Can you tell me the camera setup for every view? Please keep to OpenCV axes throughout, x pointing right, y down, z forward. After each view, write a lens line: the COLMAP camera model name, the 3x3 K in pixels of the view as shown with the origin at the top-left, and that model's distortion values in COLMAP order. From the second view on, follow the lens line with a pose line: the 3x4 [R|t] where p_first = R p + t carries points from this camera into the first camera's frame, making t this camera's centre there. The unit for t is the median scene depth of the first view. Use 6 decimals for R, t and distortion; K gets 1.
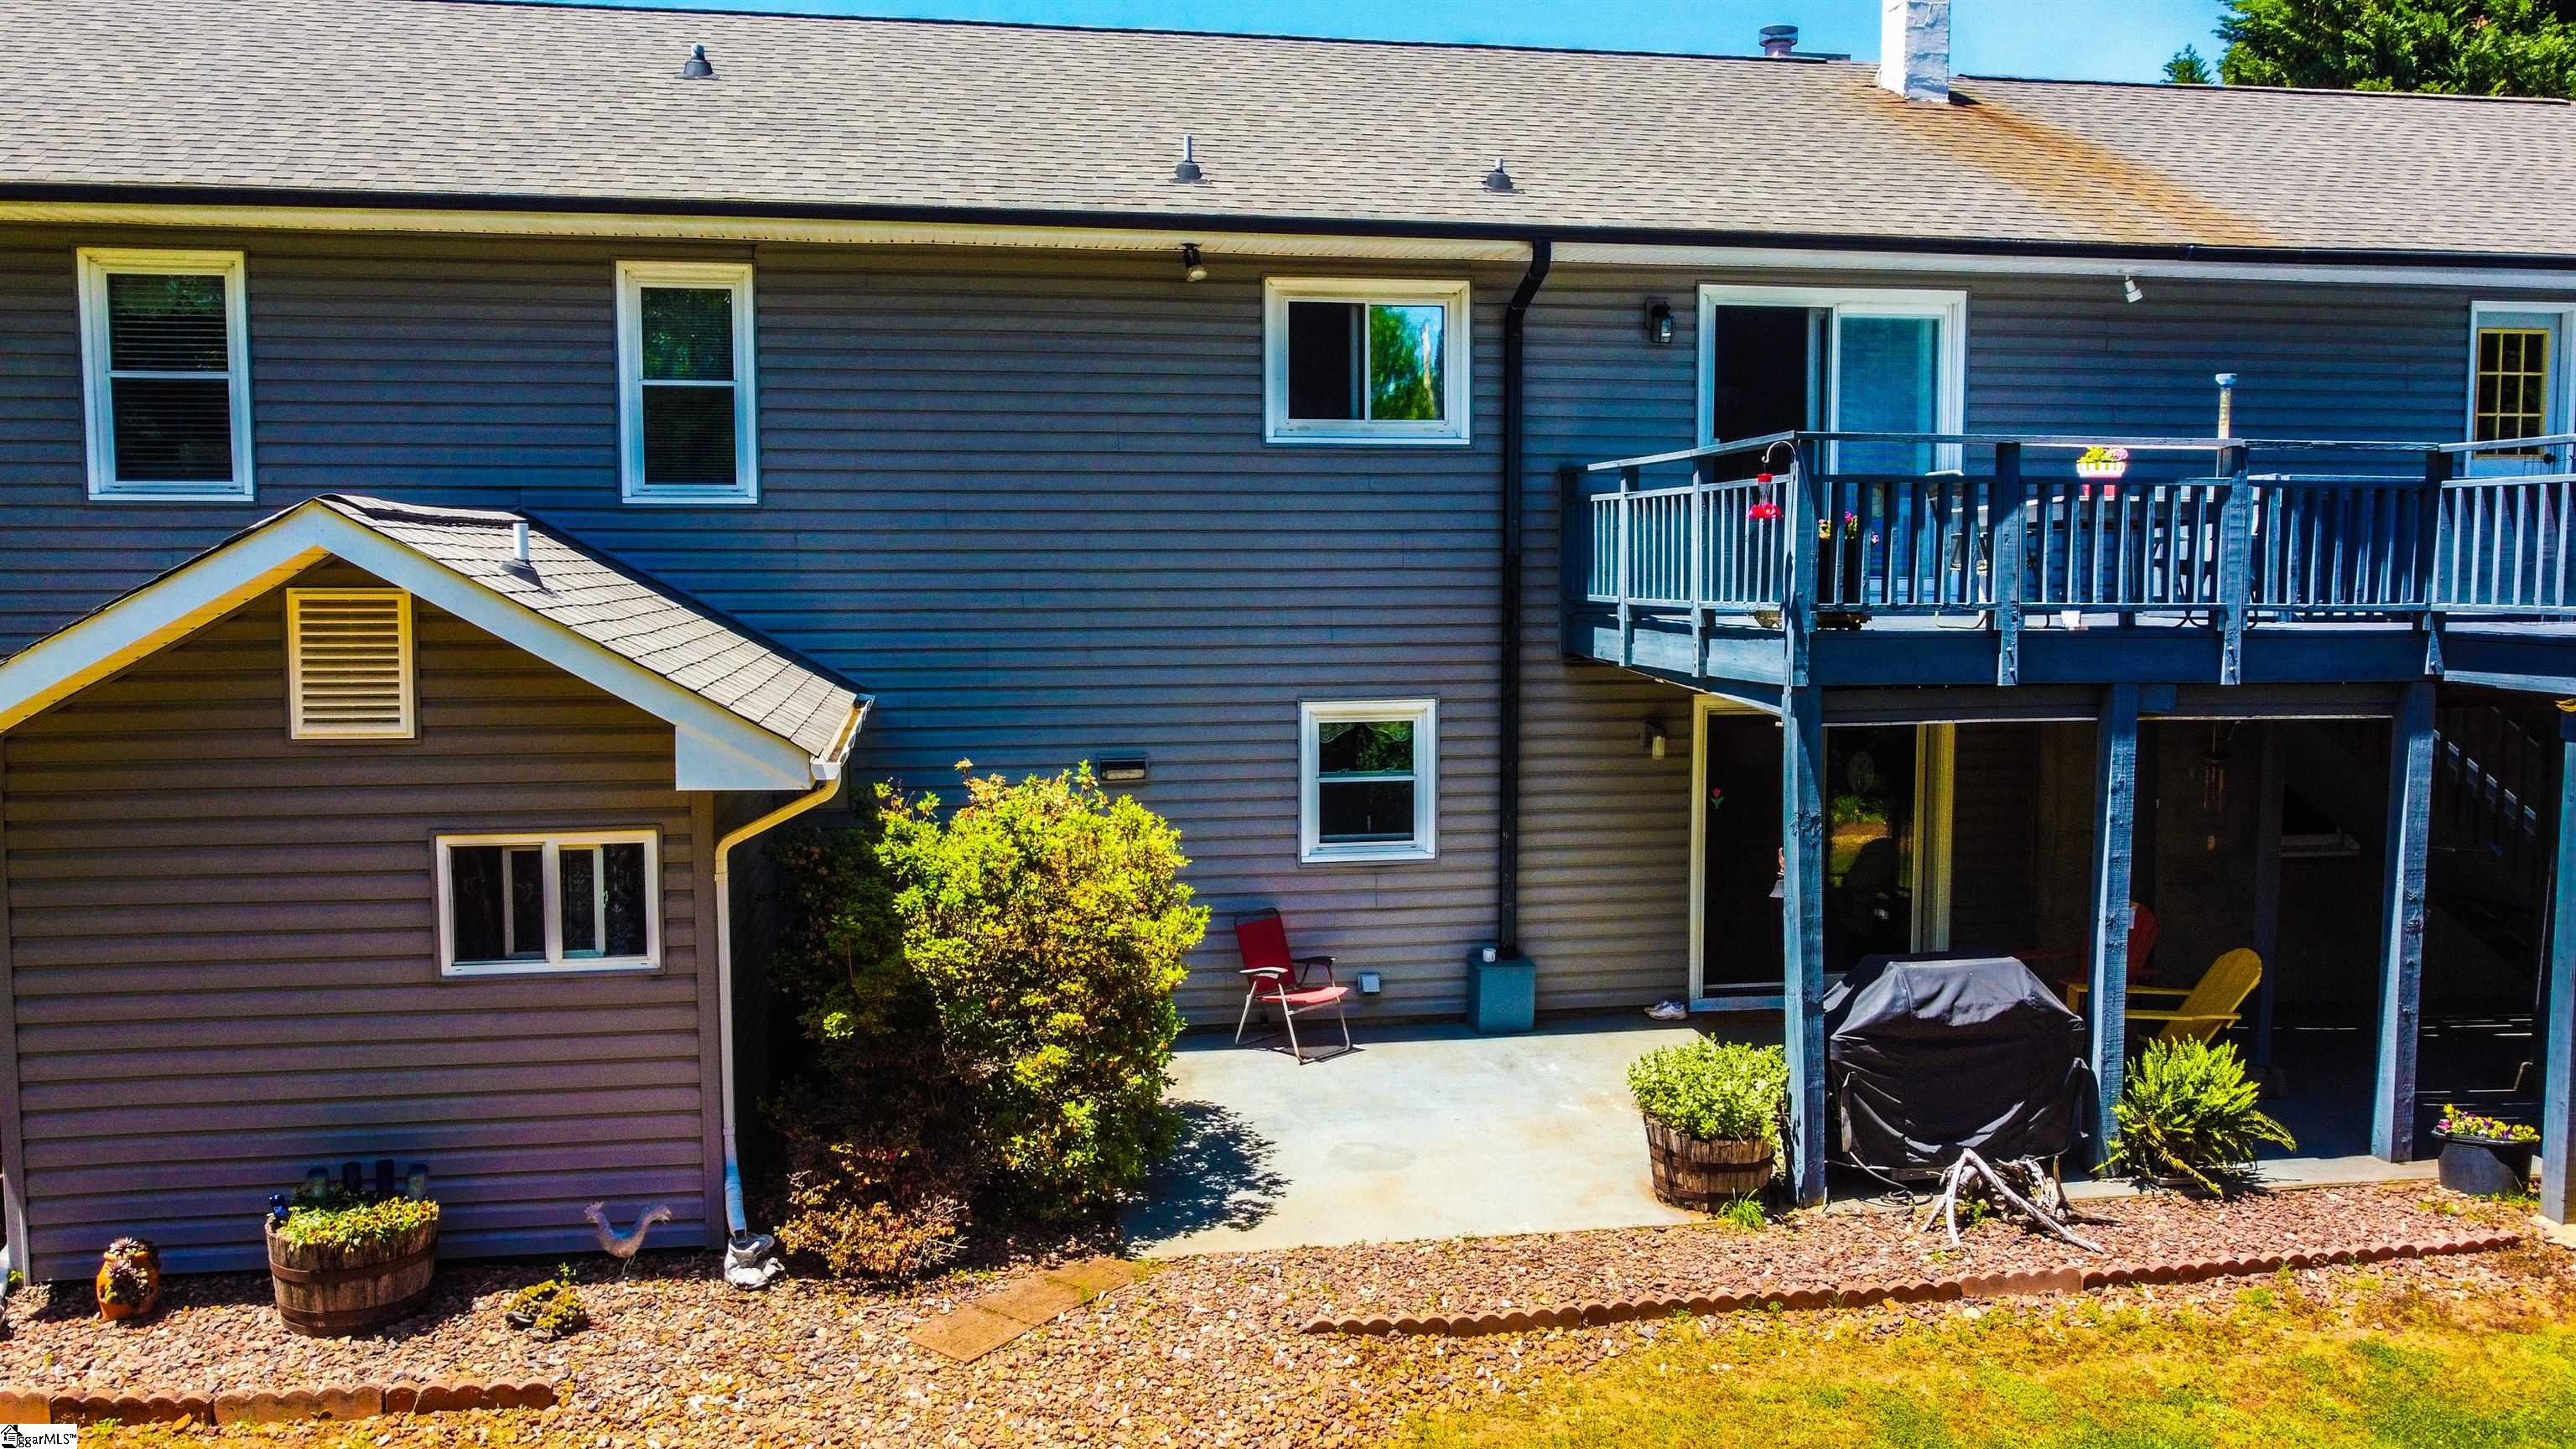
lens RADIAL K [[1921.9, 0, 1287.7], [0, 1921.9, 720.4], [0, 0, 1]] dist [0.001334, -0.017181]
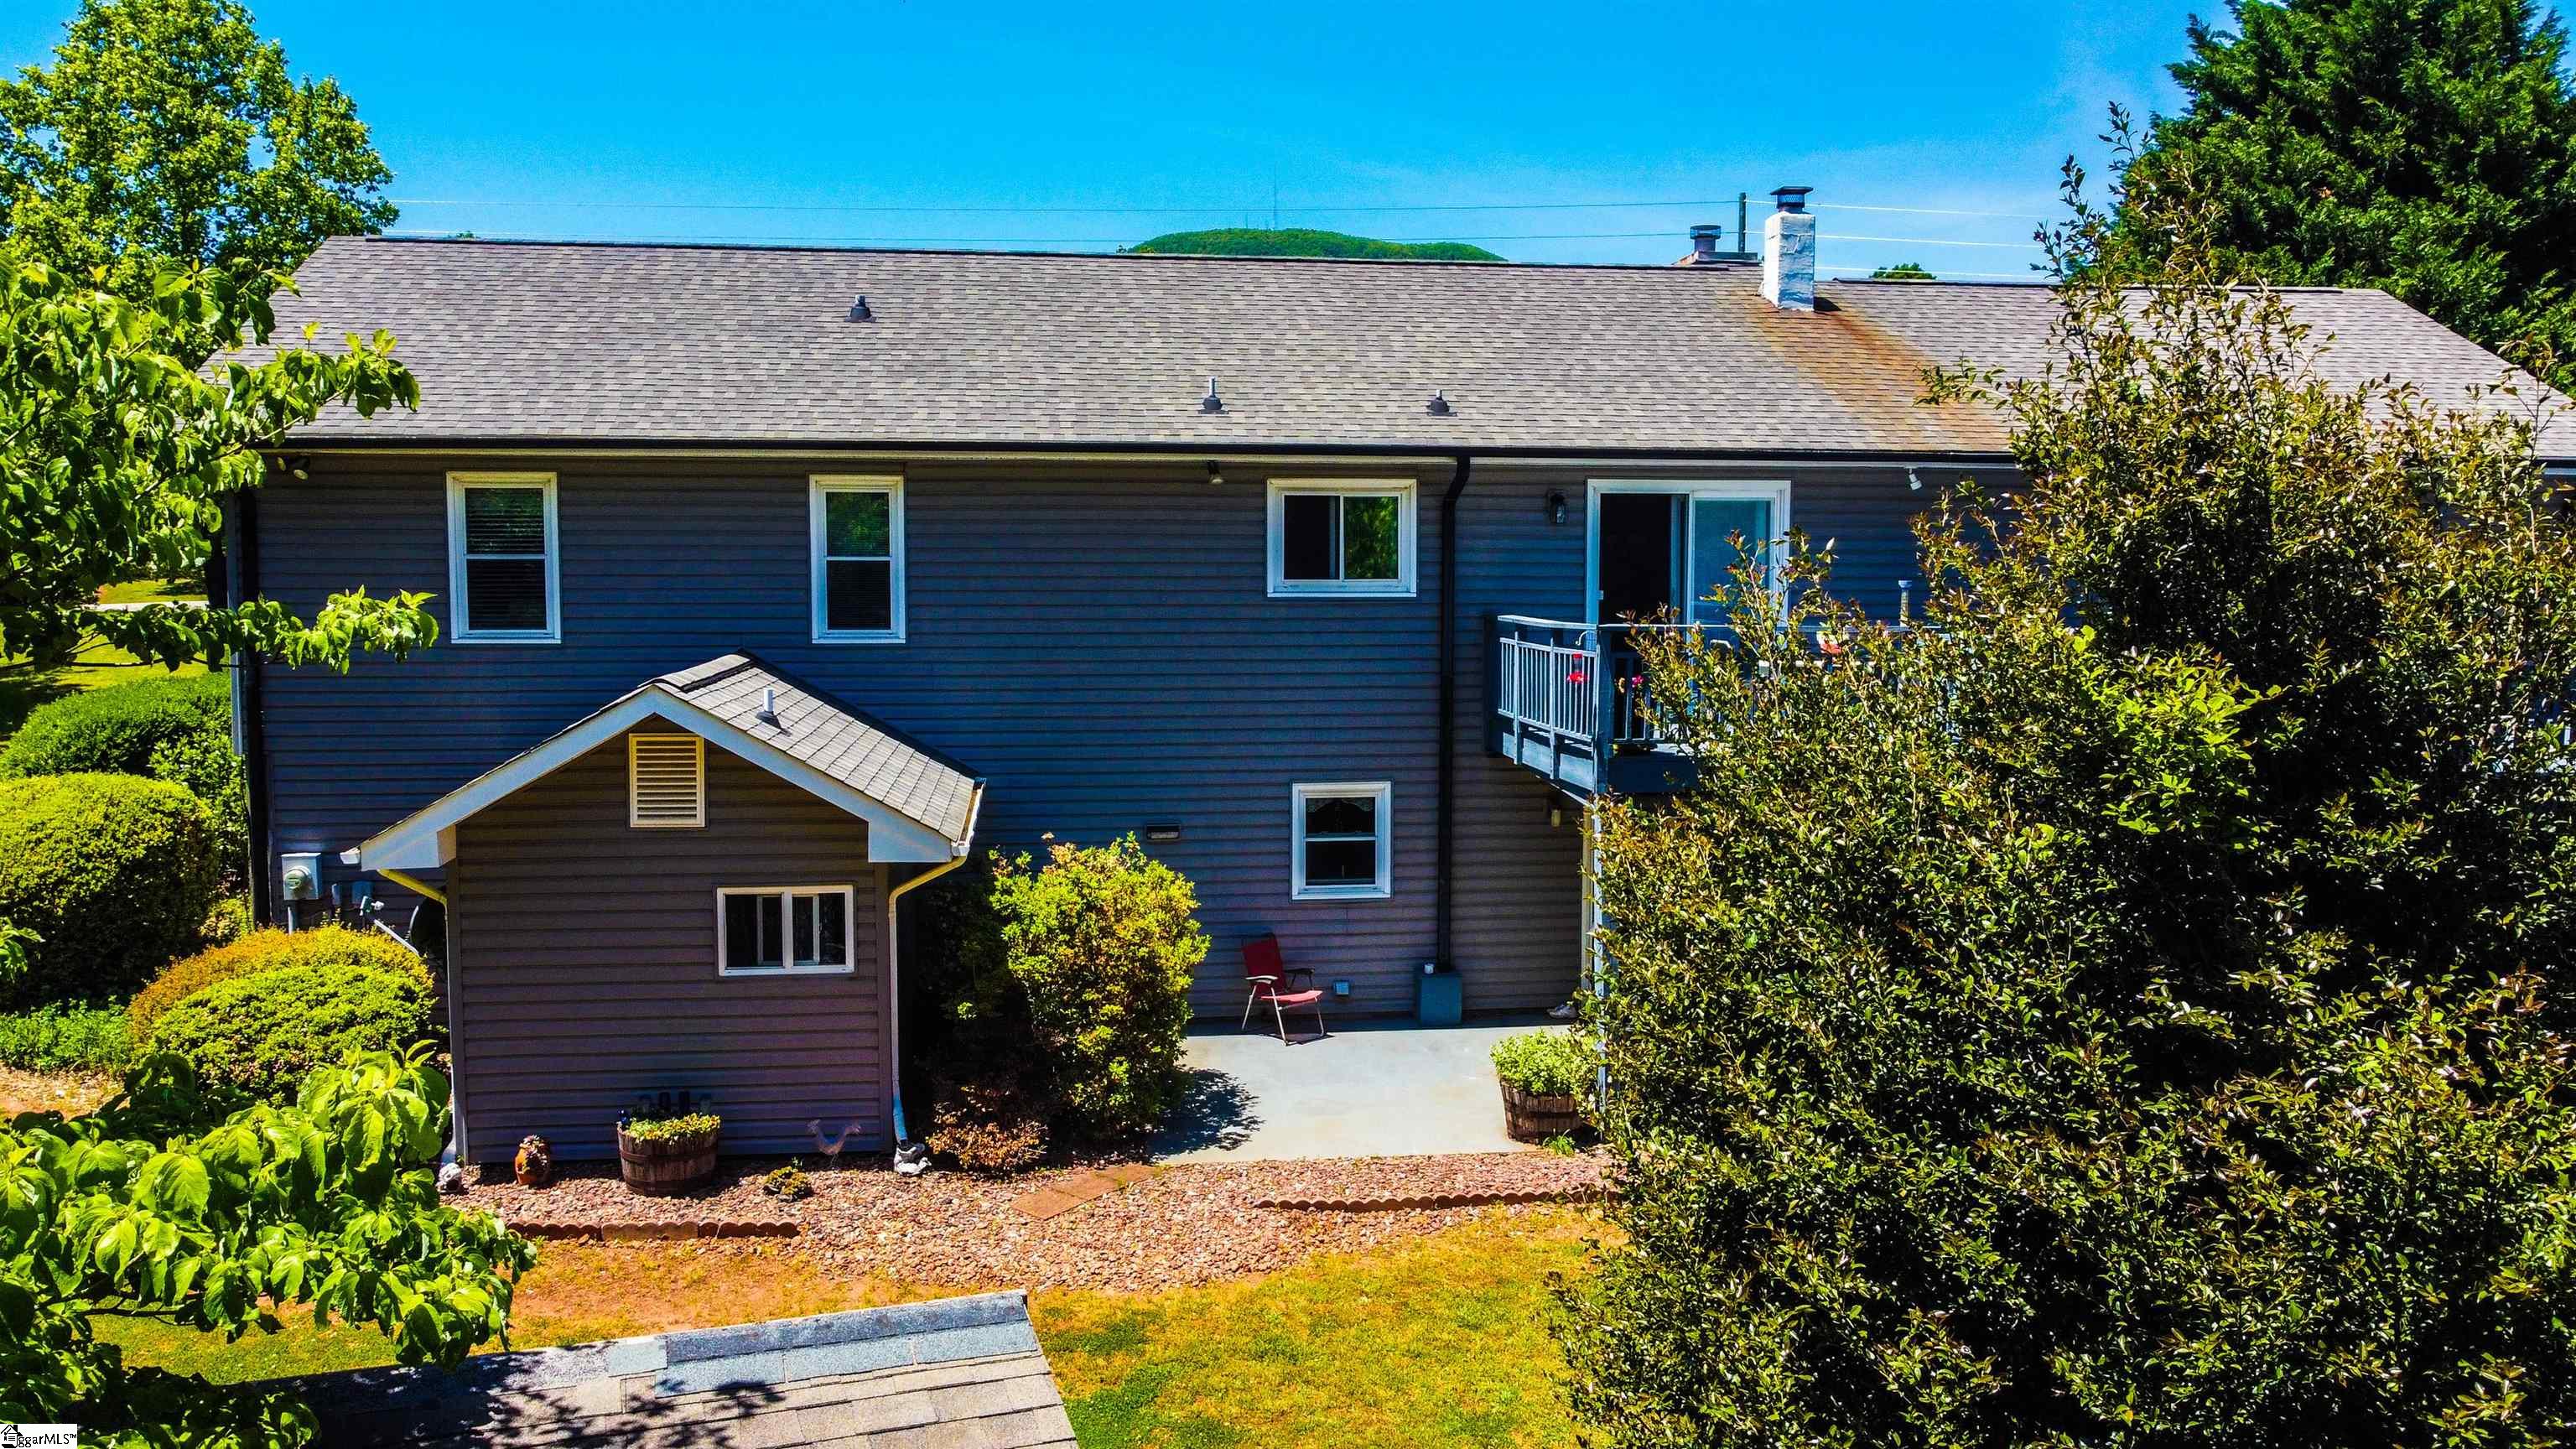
lens RADIAL K [[1921.9, 0, 1288.5], [0, 1921.9, 725.3], [0, 0, 1]] dist [0.001334, -0.017181]
pose [[0.998785, 0.007218, -0.048758, 0.088191], [-0.007112, 0.999972, 0.002347, -0.067827], [0.048774, -0.001997, 0.998808, -0.469583]]
